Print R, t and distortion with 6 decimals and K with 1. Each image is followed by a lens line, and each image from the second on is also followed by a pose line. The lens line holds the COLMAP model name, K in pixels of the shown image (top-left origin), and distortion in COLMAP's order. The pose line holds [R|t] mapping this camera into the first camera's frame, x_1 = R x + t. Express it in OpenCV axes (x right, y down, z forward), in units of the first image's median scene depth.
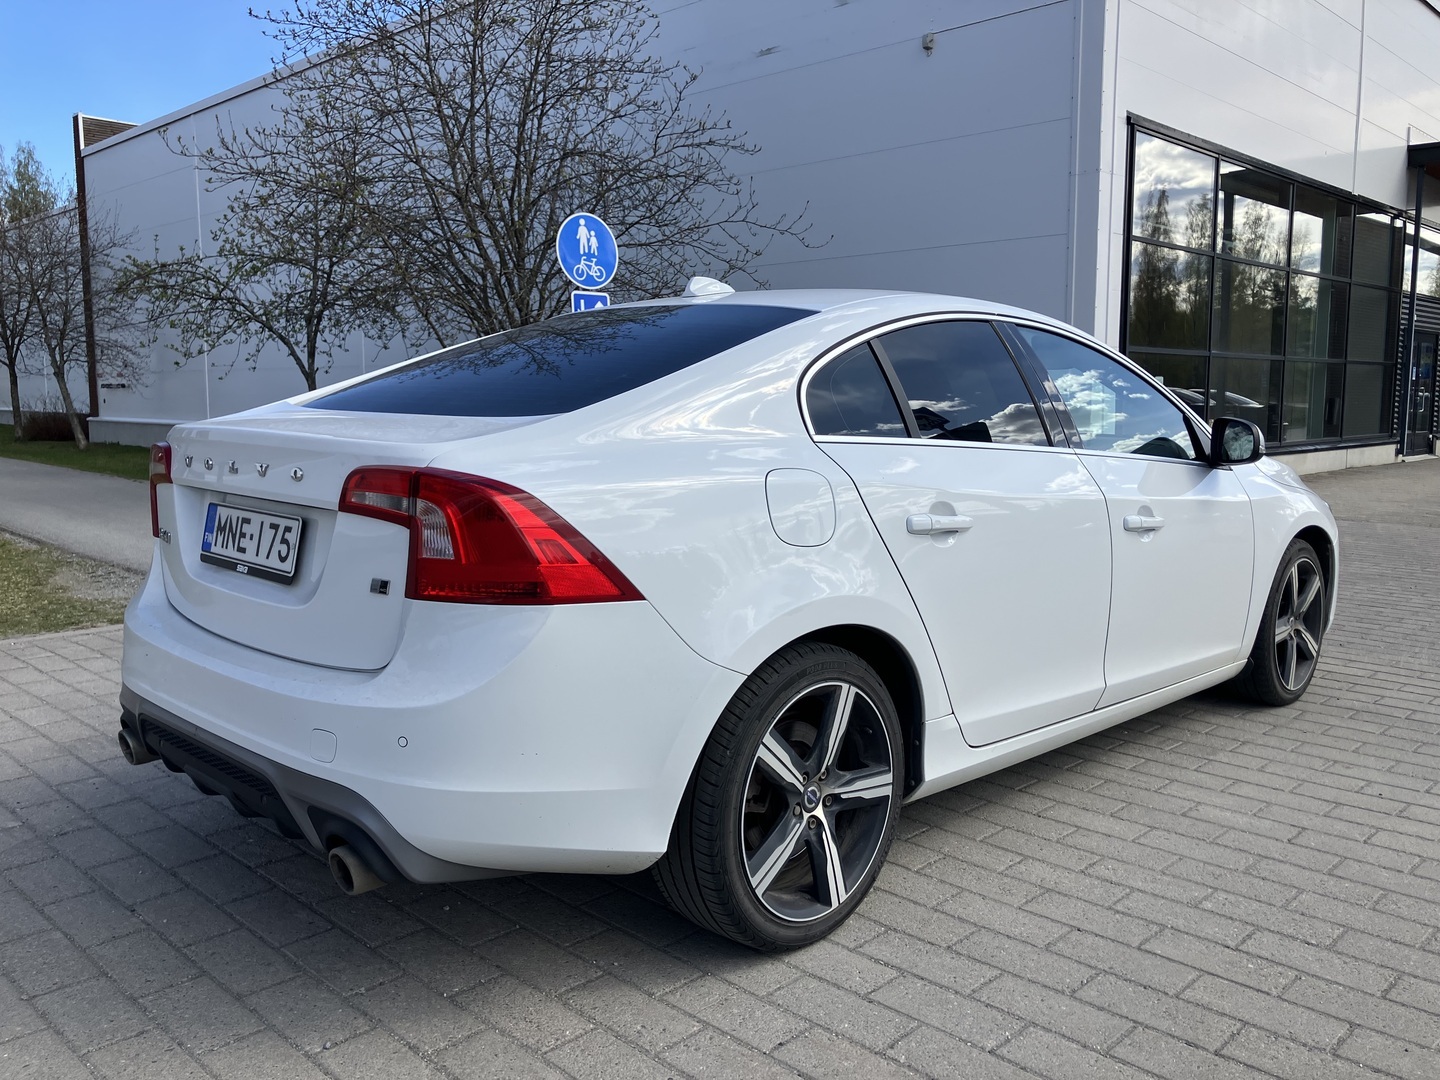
lens RADIAL K [[1188.8, 0, 720.0], [0, 1188.8, 540.0], [0, 0, 1]] dist [0.008235, 0.004862]
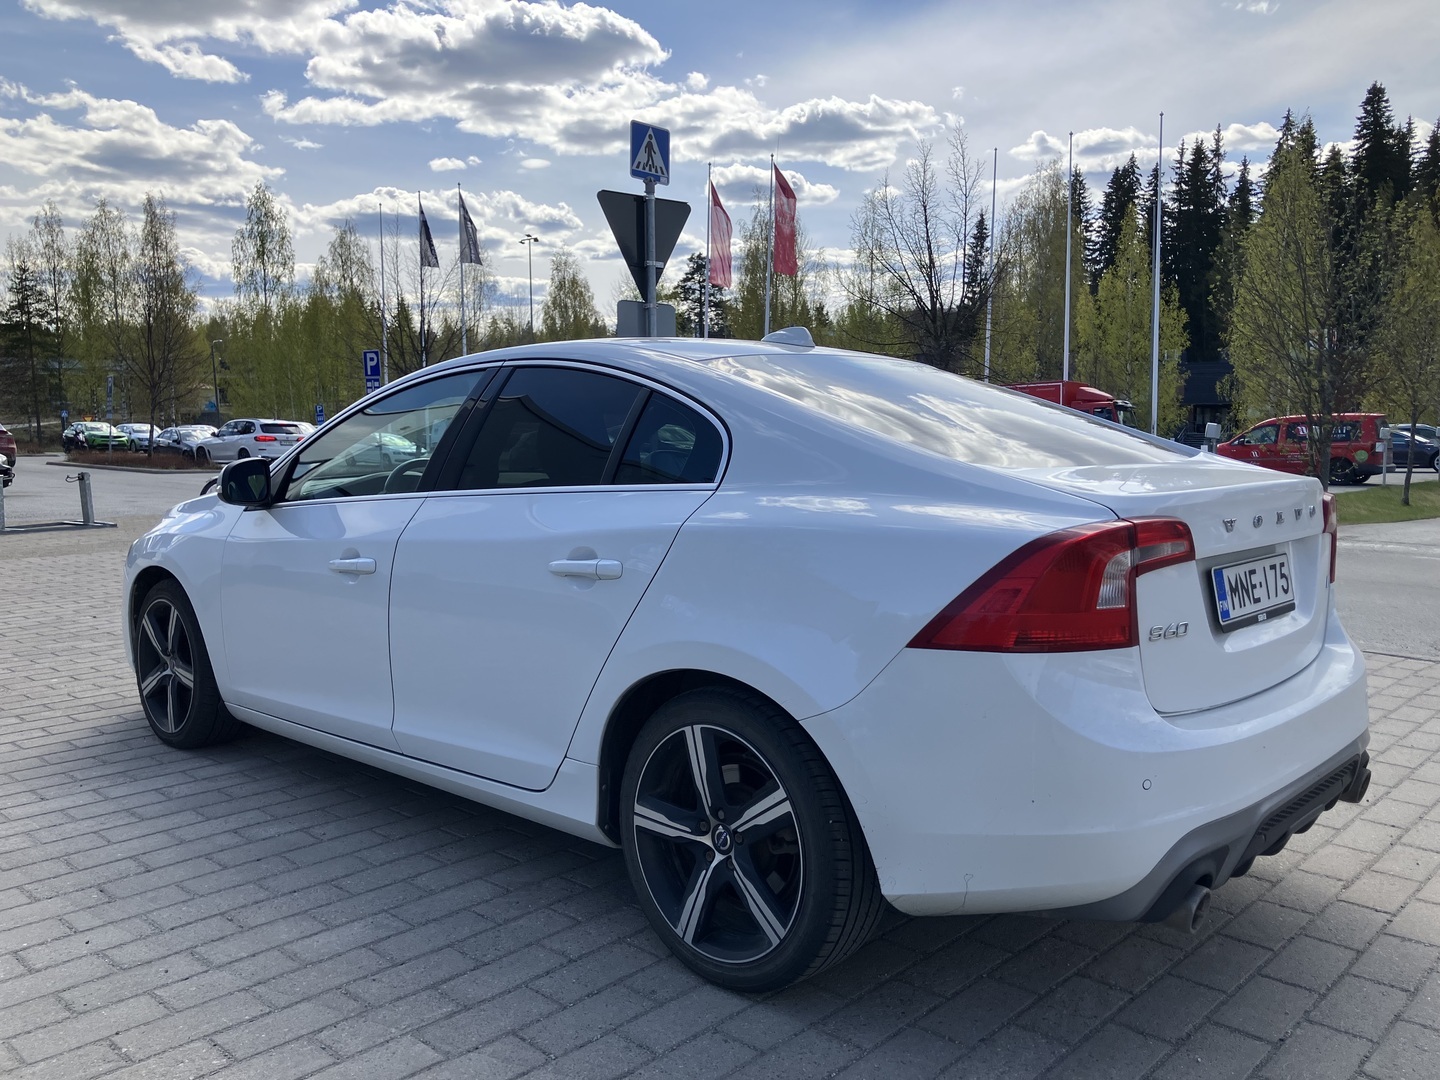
lens RADIAL K [[1208.3, 0, 720.0], [0, 1208.3, 540.0], [0, 0, 1]] dist [0.002228, 0.003053]
pose [[-0.026879, -0.099172, 0.994707, -1.432312], [0.137408, 0.985255, 0.101942, -0.214982], [-0.990150, 0.139421, -0.012856, 1.472336]]
